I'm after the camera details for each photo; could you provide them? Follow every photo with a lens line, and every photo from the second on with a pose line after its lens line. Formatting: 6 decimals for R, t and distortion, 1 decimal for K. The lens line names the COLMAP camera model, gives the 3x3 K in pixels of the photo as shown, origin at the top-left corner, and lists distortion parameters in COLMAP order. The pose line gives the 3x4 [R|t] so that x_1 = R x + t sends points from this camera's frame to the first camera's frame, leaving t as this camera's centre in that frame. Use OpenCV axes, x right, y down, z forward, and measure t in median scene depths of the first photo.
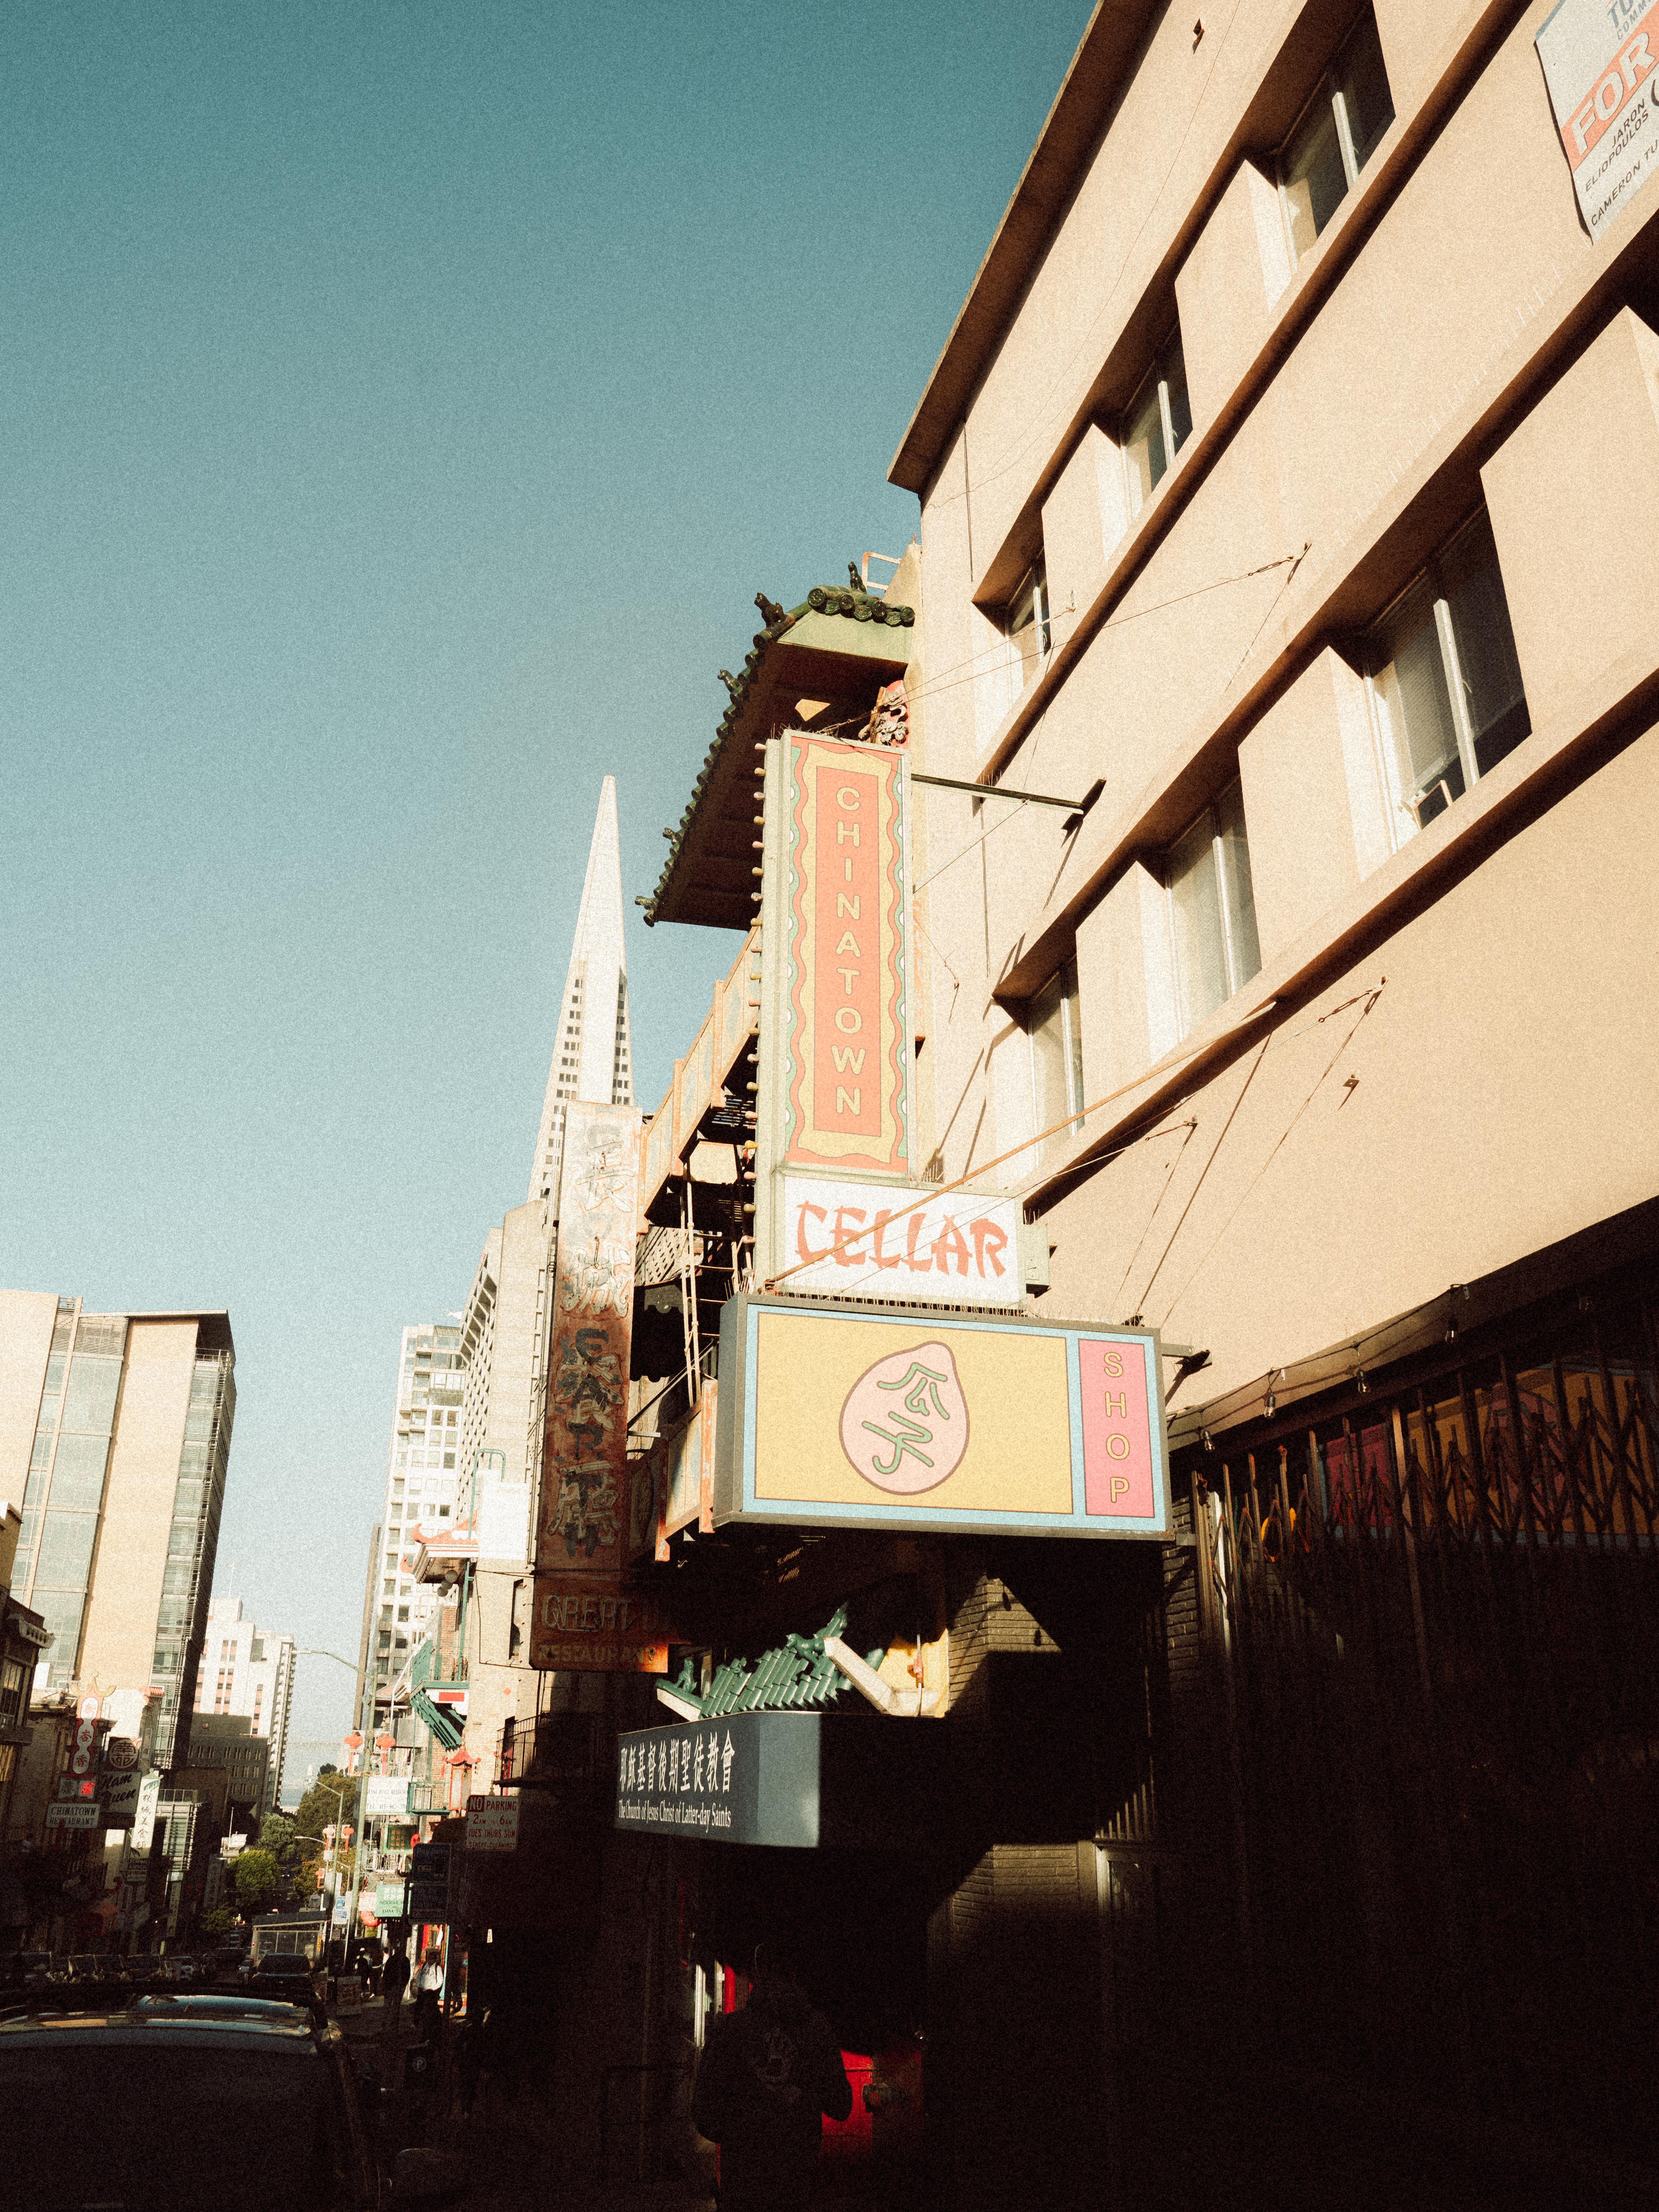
lens RADIAL K [[1670.8, 0, 802.7], [0, 1670.8, 1103.9], [0, 0, 1]] dist [-0.075811, -0.001456]
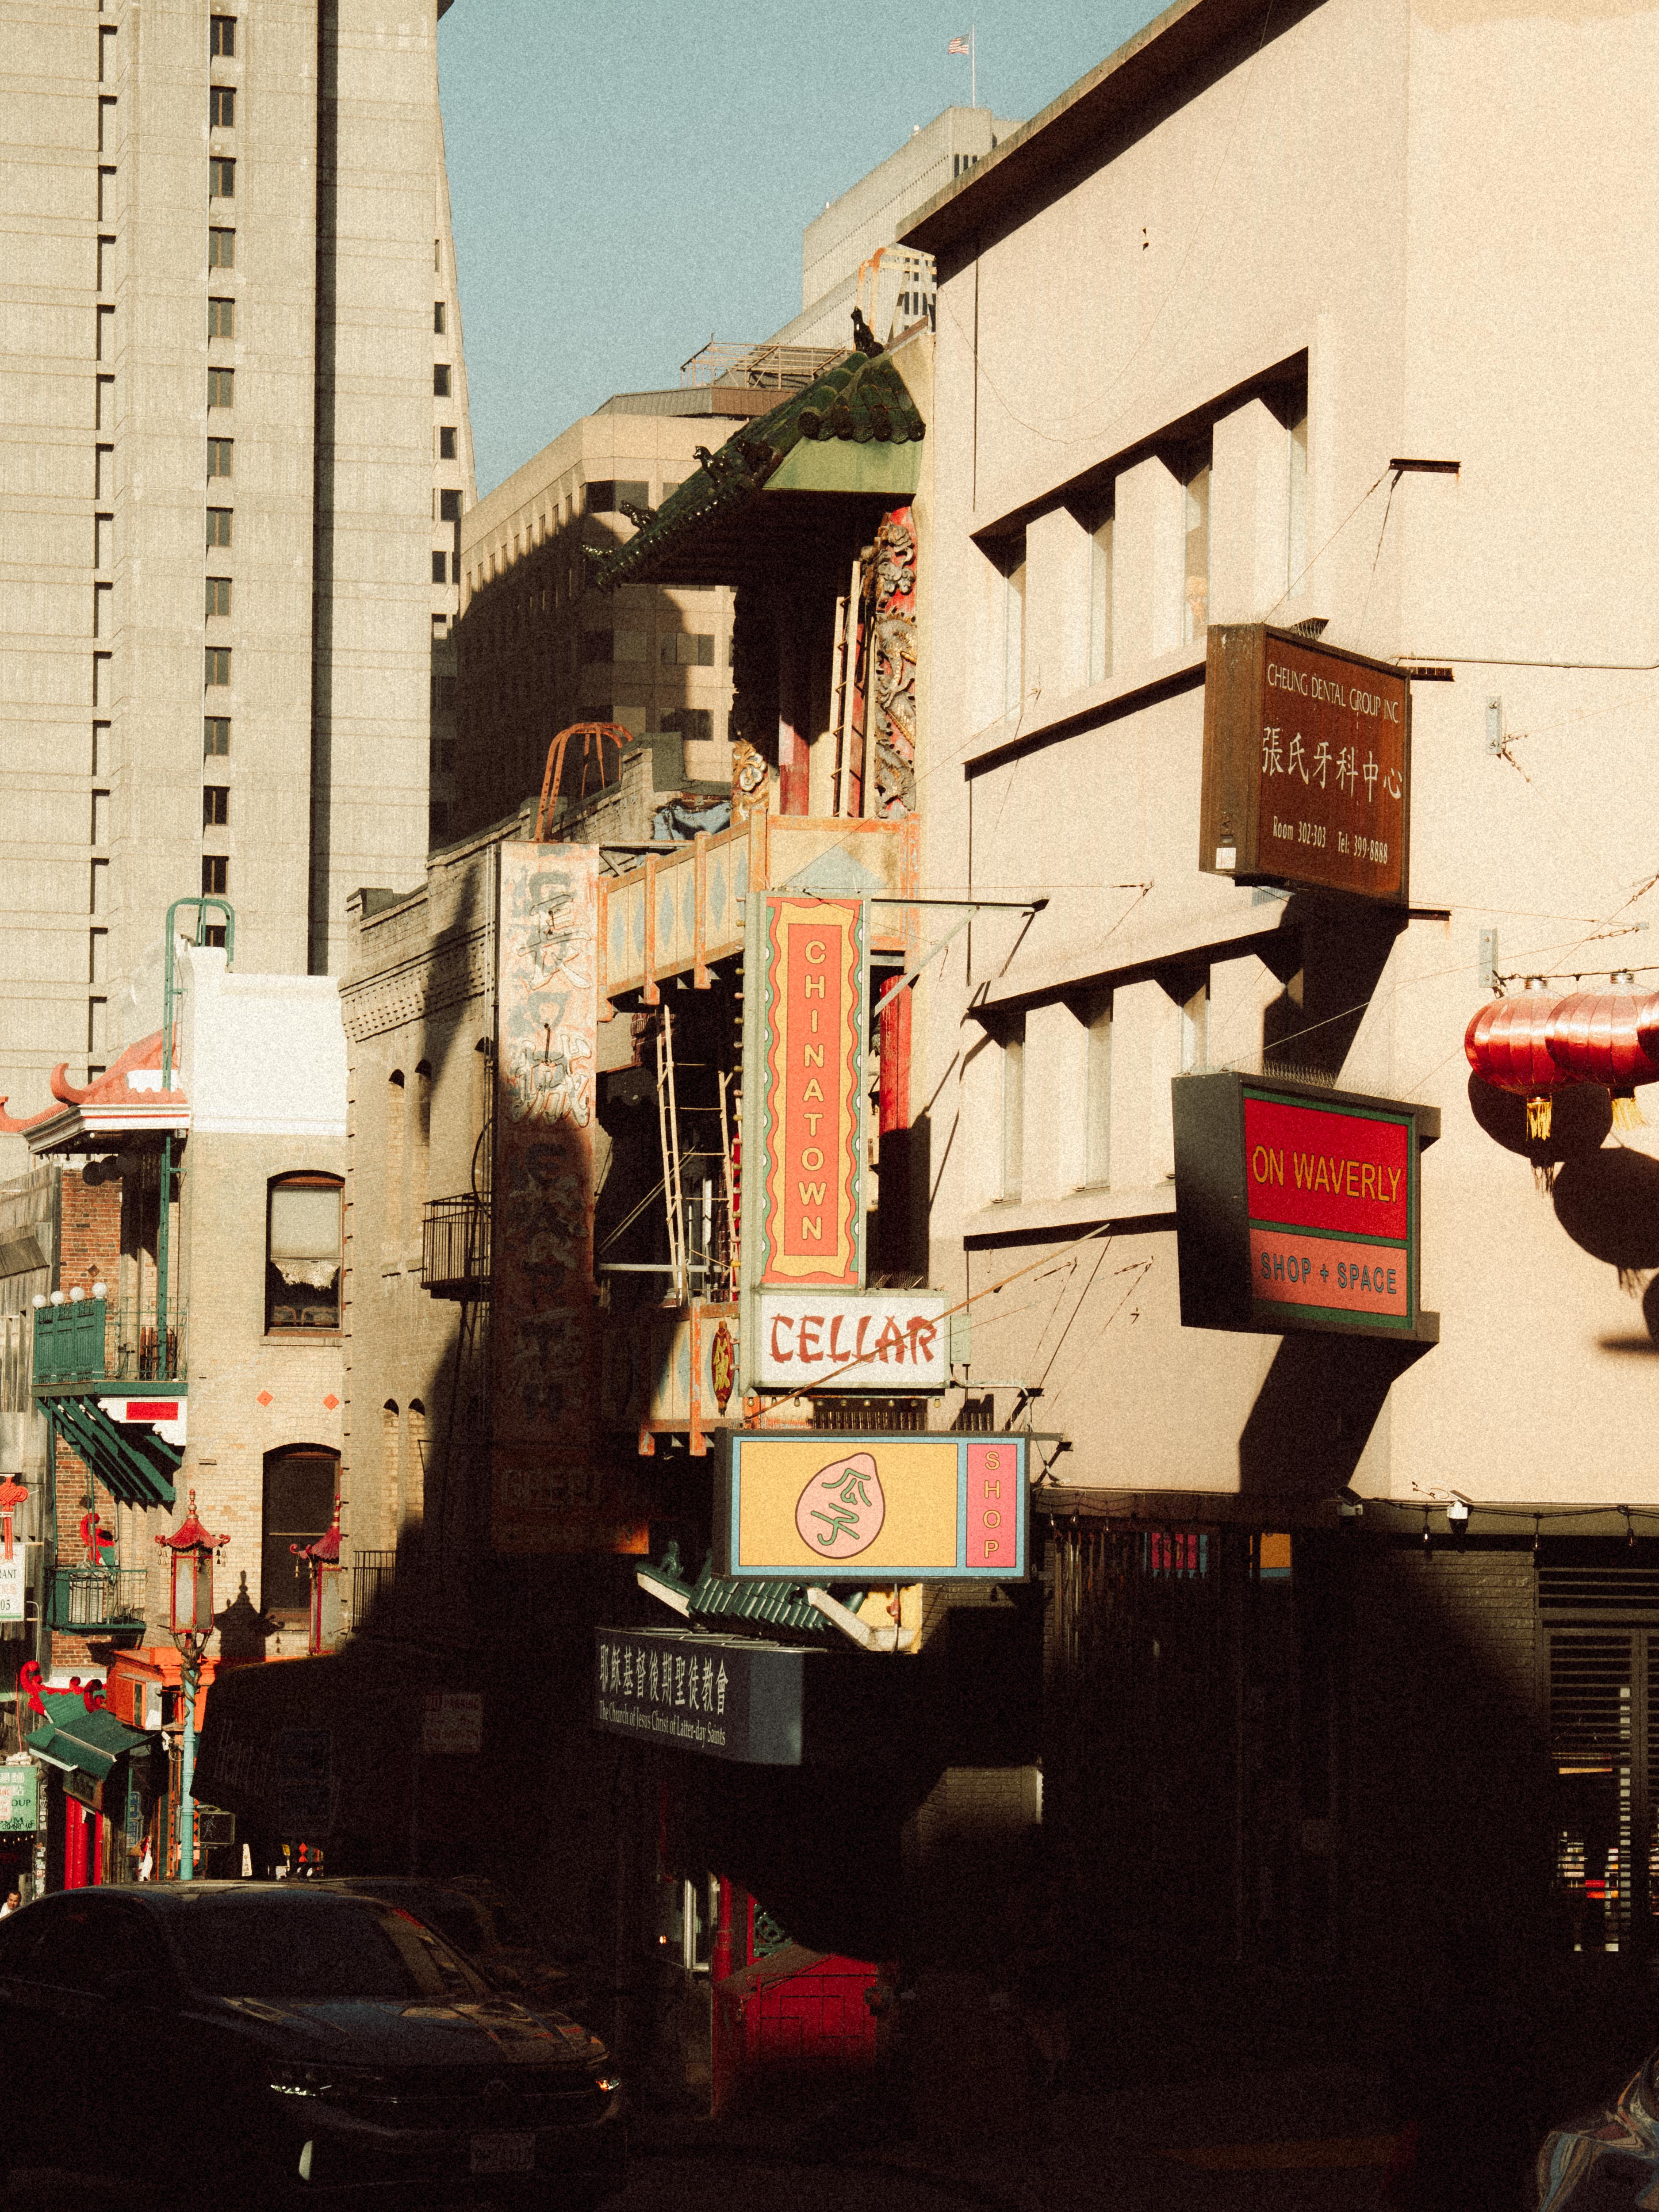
lens RADIAL K [[5787.2, 0, 654.3], [0, 5787.2, 1104.6], [0, 0, 1]] dist [0.228972, 0.530166]
pose [[0.998643, 0.001247, -0.052070, 0.106117], [0.015903, 0.944676, 0.327618, -1.188788], [0.049597, -0.328001, 0.943374, -2.423000]]
